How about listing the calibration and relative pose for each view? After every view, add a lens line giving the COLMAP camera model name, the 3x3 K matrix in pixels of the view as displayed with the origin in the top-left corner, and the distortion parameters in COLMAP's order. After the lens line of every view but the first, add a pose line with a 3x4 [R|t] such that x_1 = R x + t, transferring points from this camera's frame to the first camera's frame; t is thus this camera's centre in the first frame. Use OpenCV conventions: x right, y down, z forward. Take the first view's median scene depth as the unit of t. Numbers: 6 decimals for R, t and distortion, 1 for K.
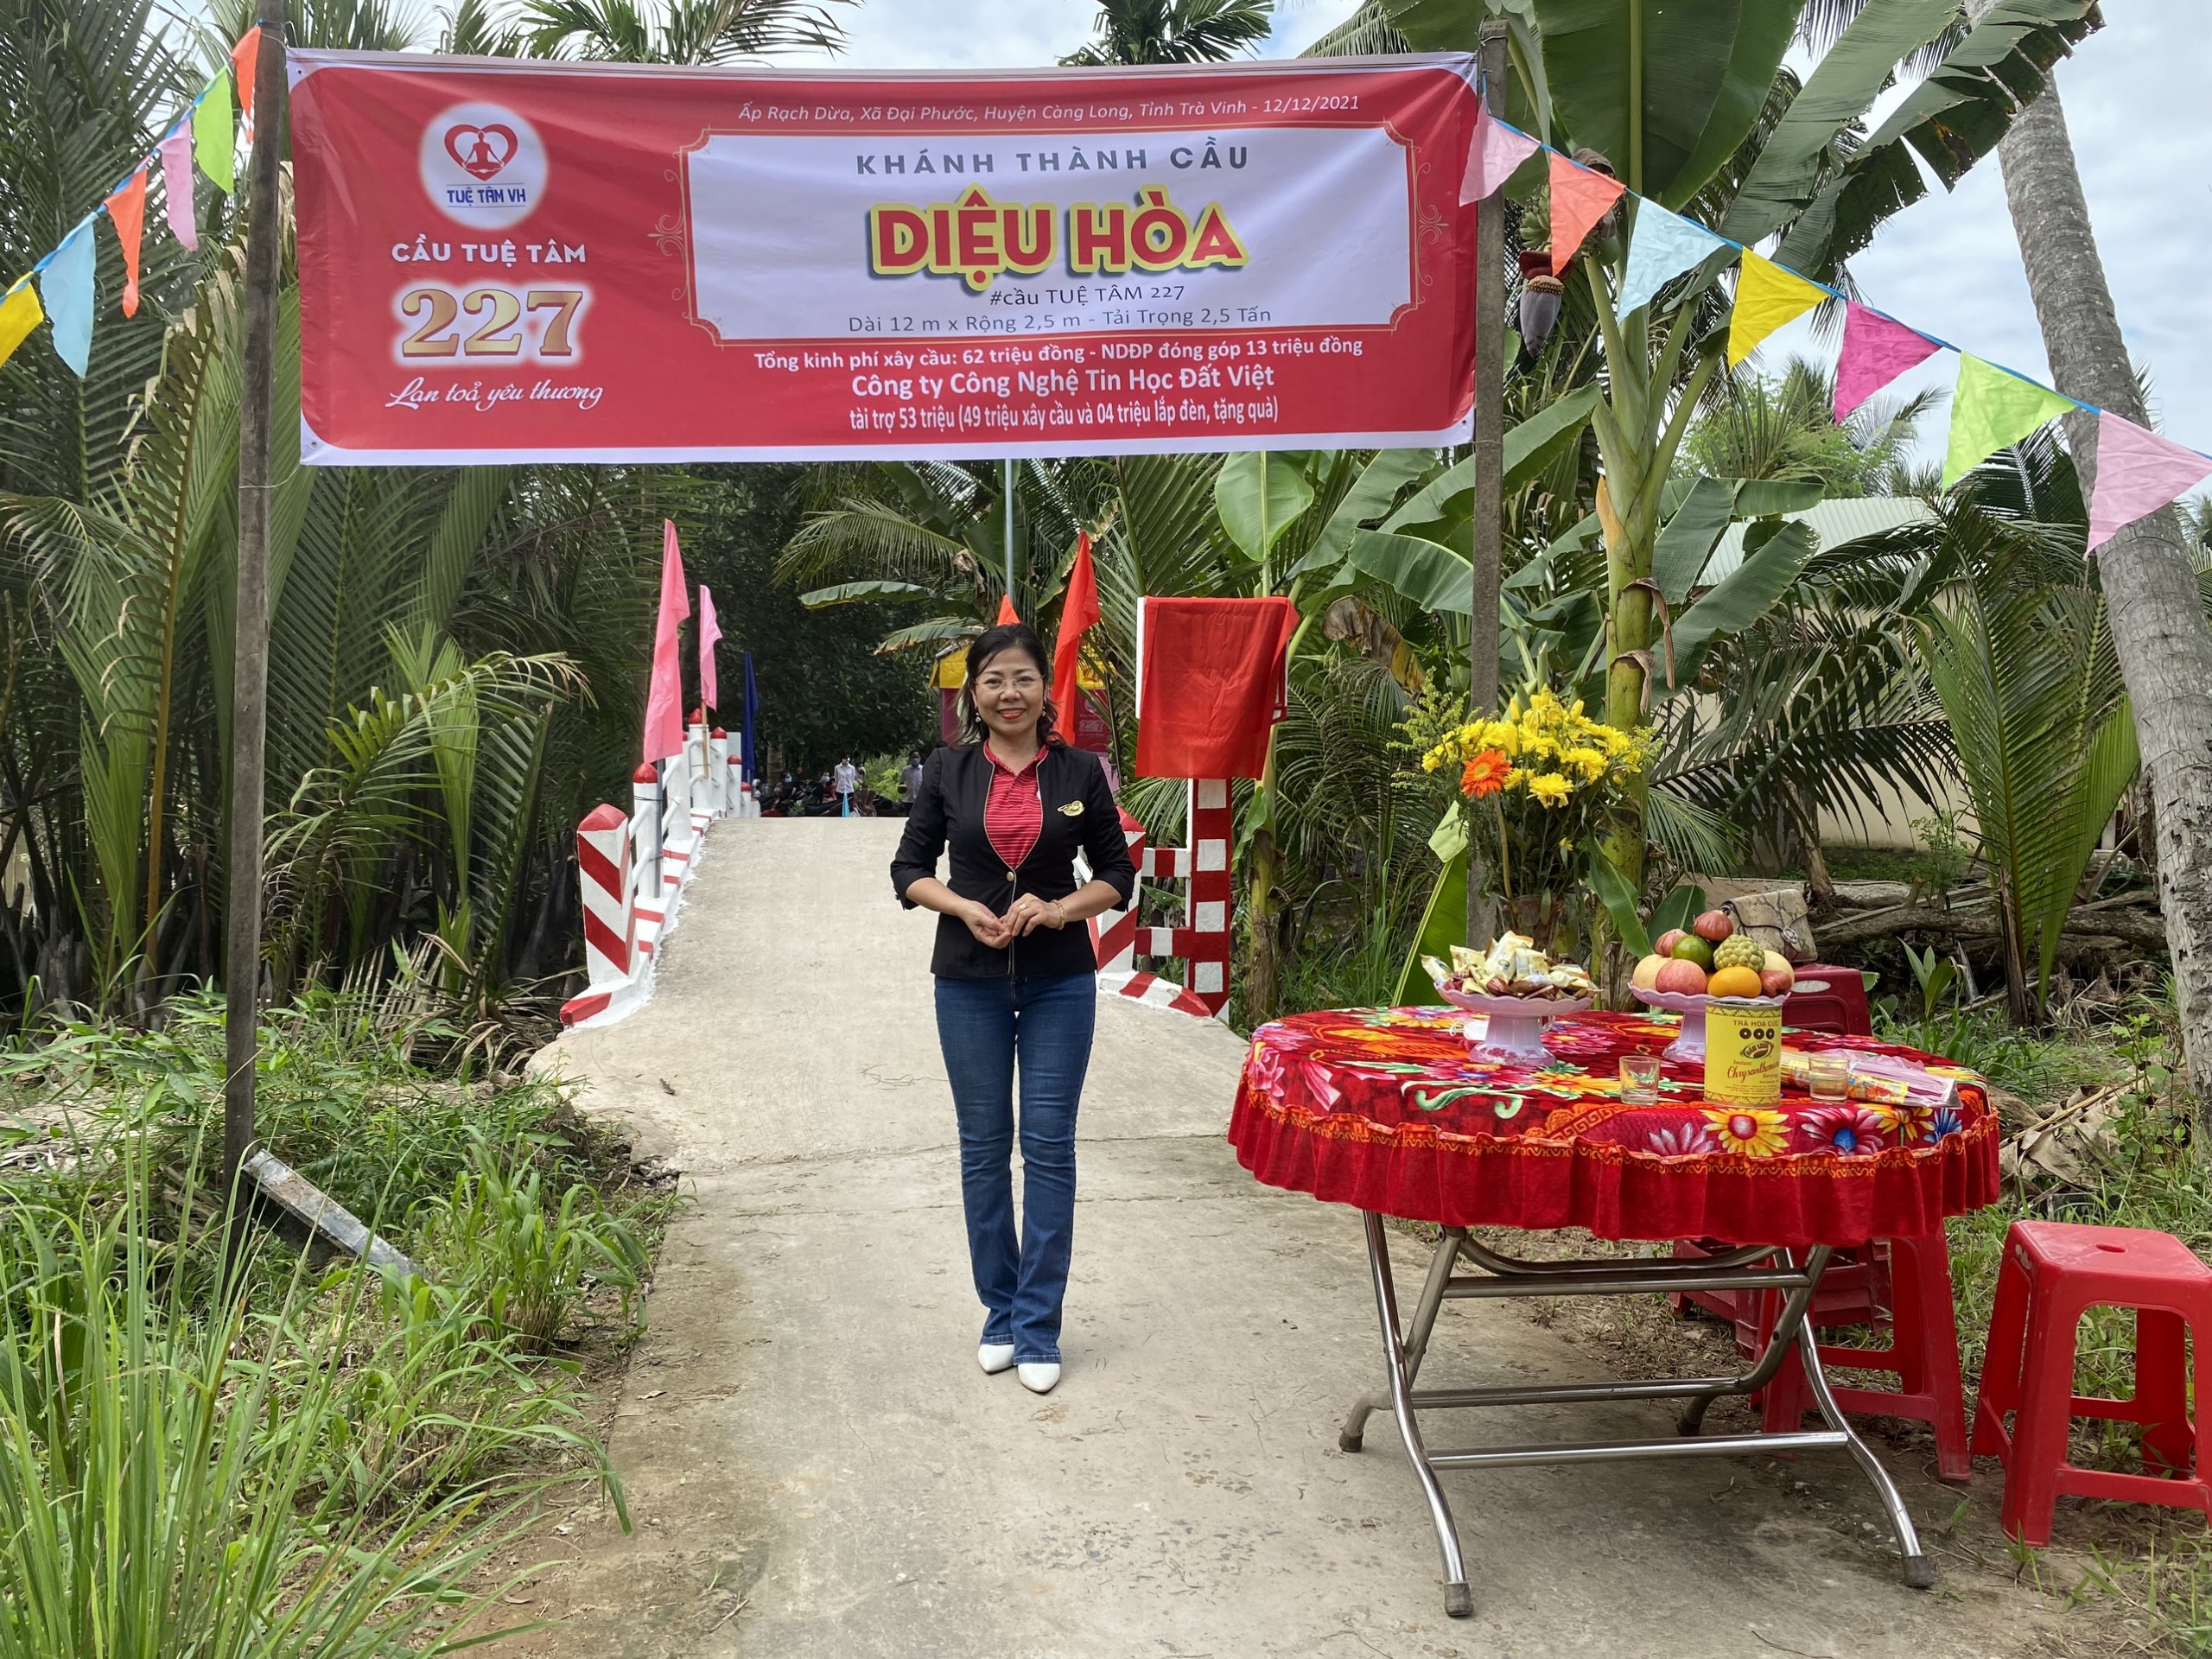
lens RADIAL K [[1640.8, 0, 1078.9], [0, 1640.8, 818.4], [0, 0, 1]] dist [0.028515, -0.054324]
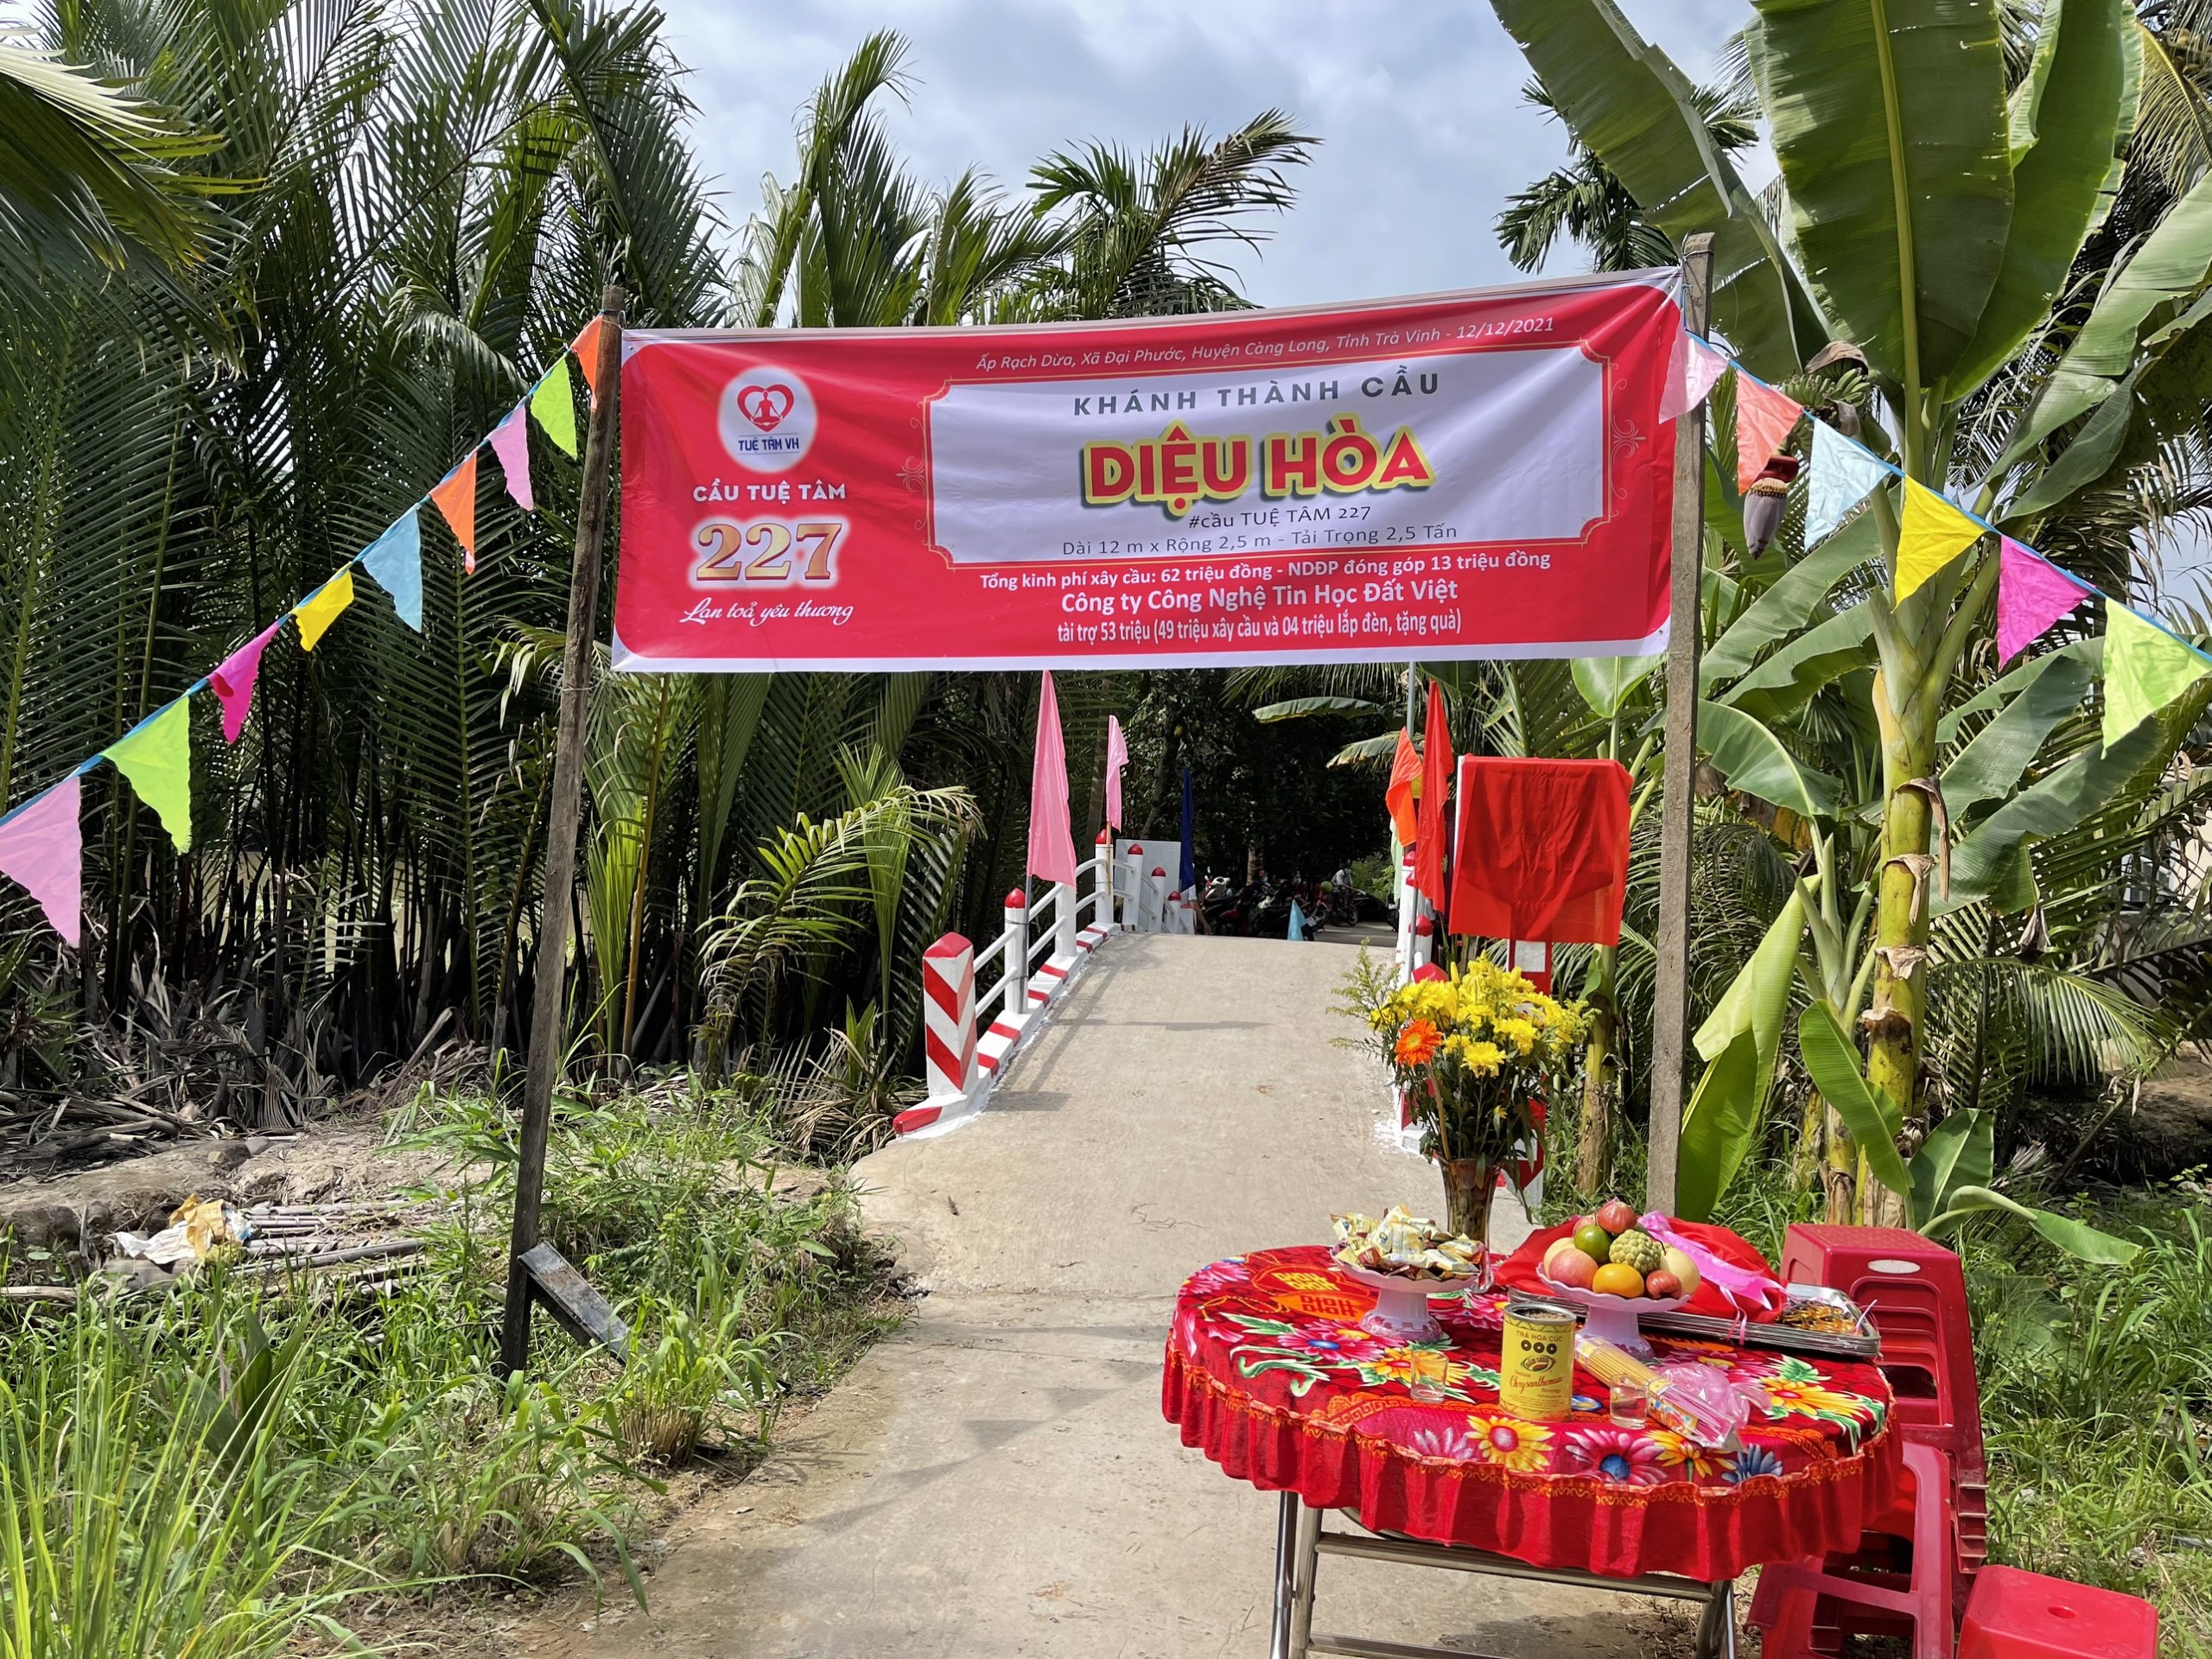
lens RADIAL K [[1640.8, 0, 1117.0], [0, 1640.8, 820.1], [0, 0, 1]] dist [0.028515, -0.054324]
pose [[0.954984, 0.038725, -0.294118, 0.226508], [-0.054160, 0.997540, -0.044512, -0.068770], [0.291670, 0.058438, 0.954732, -0.037104]]
